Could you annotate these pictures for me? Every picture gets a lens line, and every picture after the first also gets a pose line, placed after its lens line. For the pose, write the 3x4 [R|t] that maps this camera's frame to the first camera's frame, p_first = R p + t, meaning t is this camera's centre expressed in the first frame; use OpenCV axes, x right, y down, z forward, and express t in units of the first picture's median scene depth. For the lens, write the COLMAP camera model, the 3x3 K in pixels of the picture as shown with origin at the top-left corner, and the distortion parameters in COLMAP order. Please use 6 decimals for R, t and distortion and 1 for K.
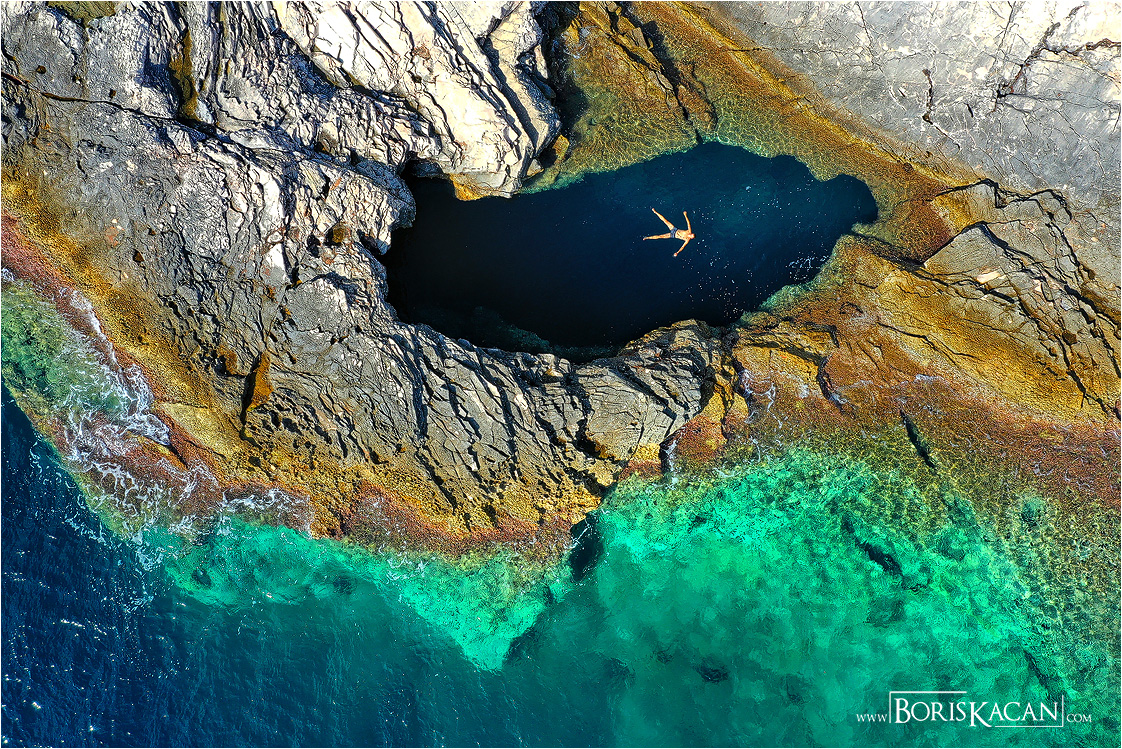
lens RADIAL K [[874.8, 0, 566.9], [0, 874.8, 375.1], [0, 0, 1]] dist [-0.000172, 0.003913]
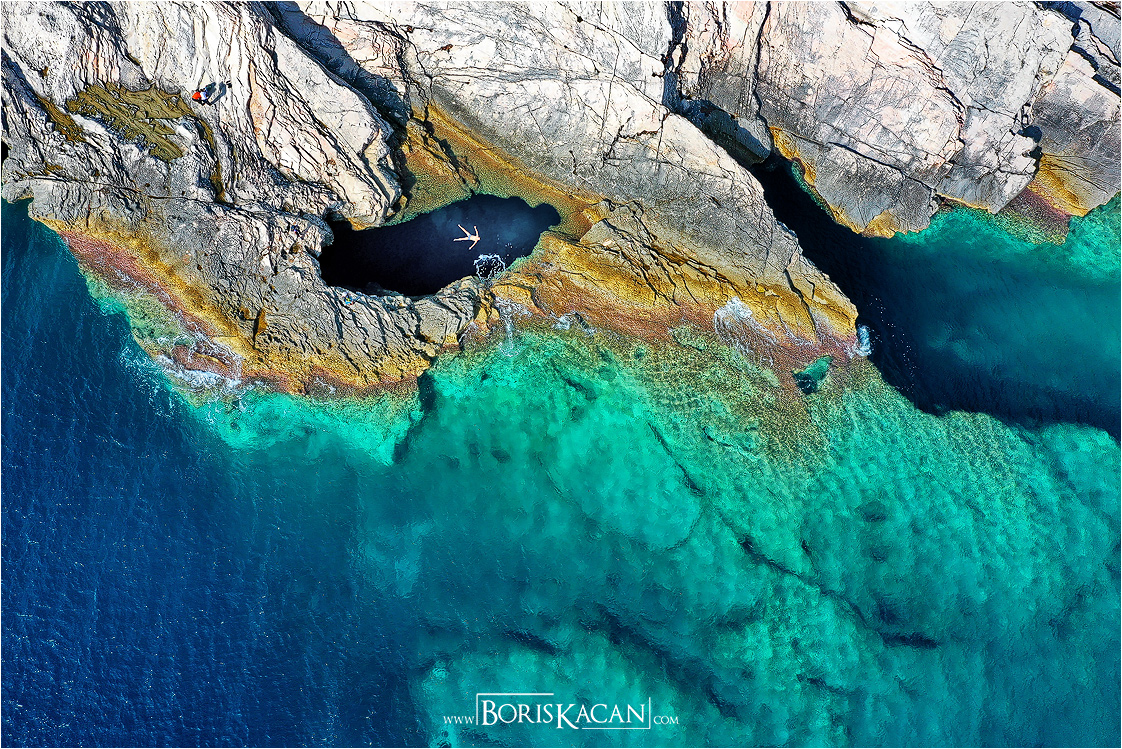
lens RADIAL K [[874.8, 0, 565.9], [0, 874.8, 376.2], [0, 0, 1]] dist [-0.000172, 0.003913]
pose [[0.995985, -0.086136, 0.024398, 0.302591], [0.088427, 0.989079, -0.117912, 0.441163], [-0.013975, 0.119596, 0.992724, -1.040546]]
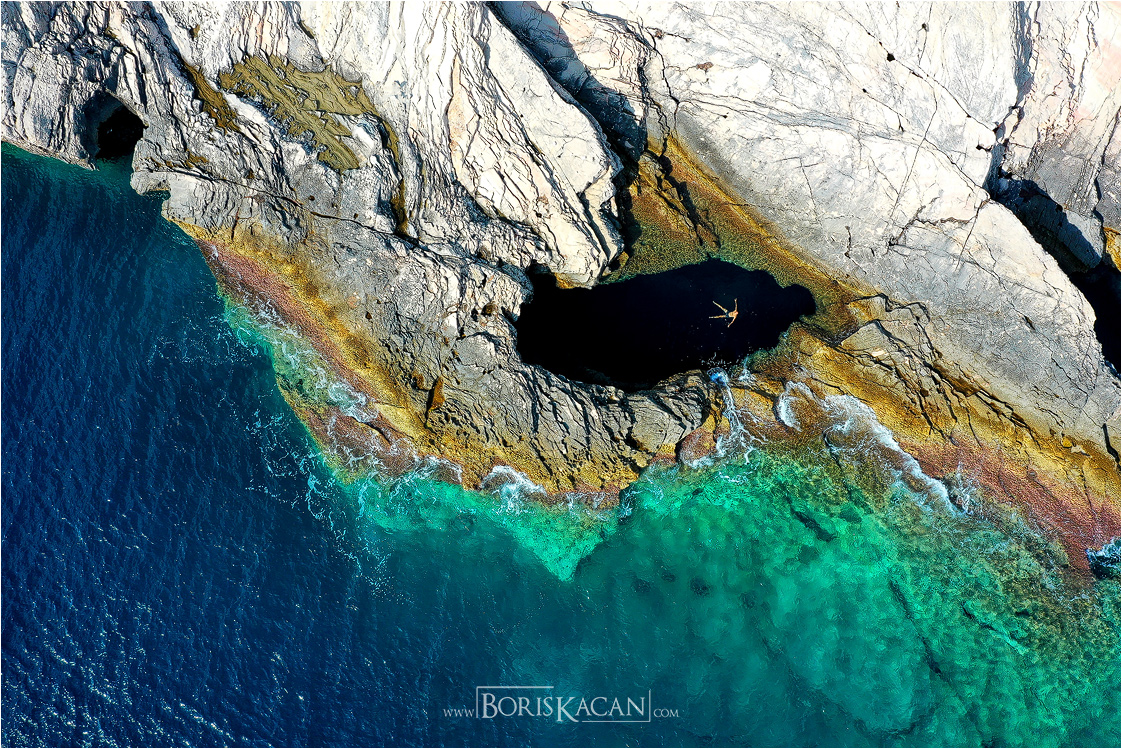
lens RADIAL K [[874.8, 0, 567.6], [0, 874.8, 374.9], [0, 0, 1]] dist [-0.000172, 0.003913]
pose [[0.998710, 0.050381, -0.006343, -0.094496], [-0.050424, 0.998705, -0.006755, -0.030240], [0.005995, 0.007066, 0.999957, -0.662322]]
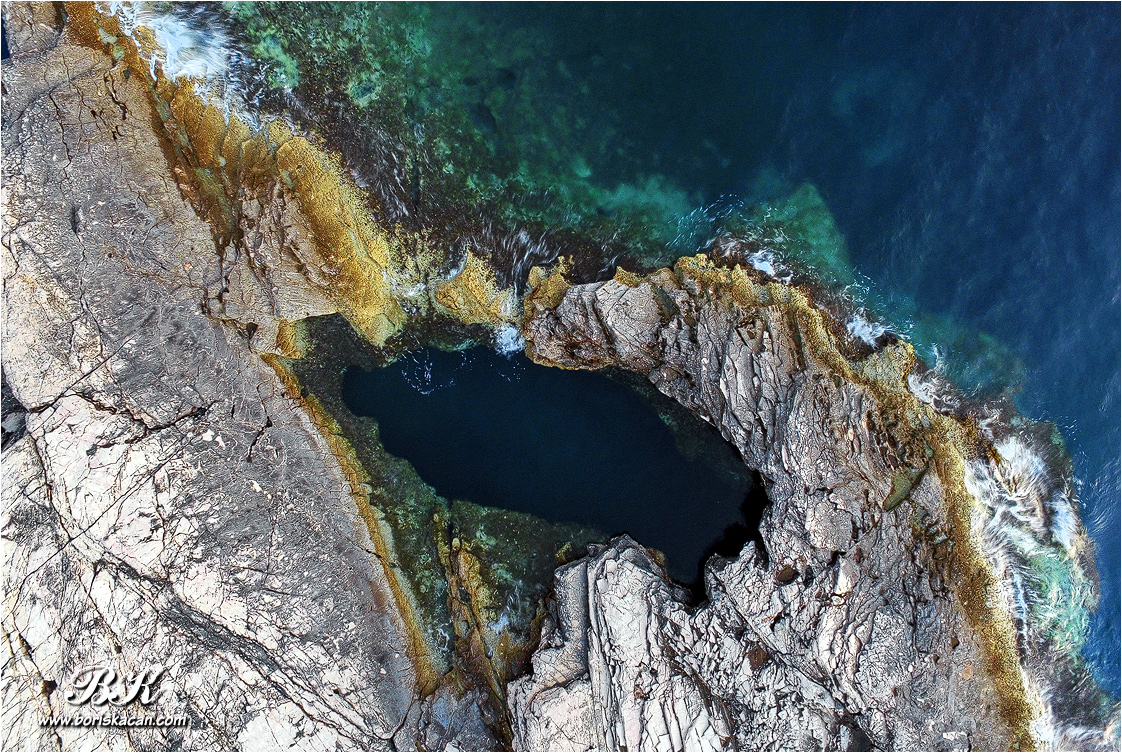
lens RADIAL K [[626.5, 0, 568.6], [0, 626.5, 335.0], [0, 0, 1]] dist [-0.017404, 0.016873]
pose [[-0.886468, -0.461200, 0.038334, 0.091080], [0.462463, -0.879683, 0.110839, -0.104300], [-0.017397, 0.115984, 0.993099, 0.178808]]
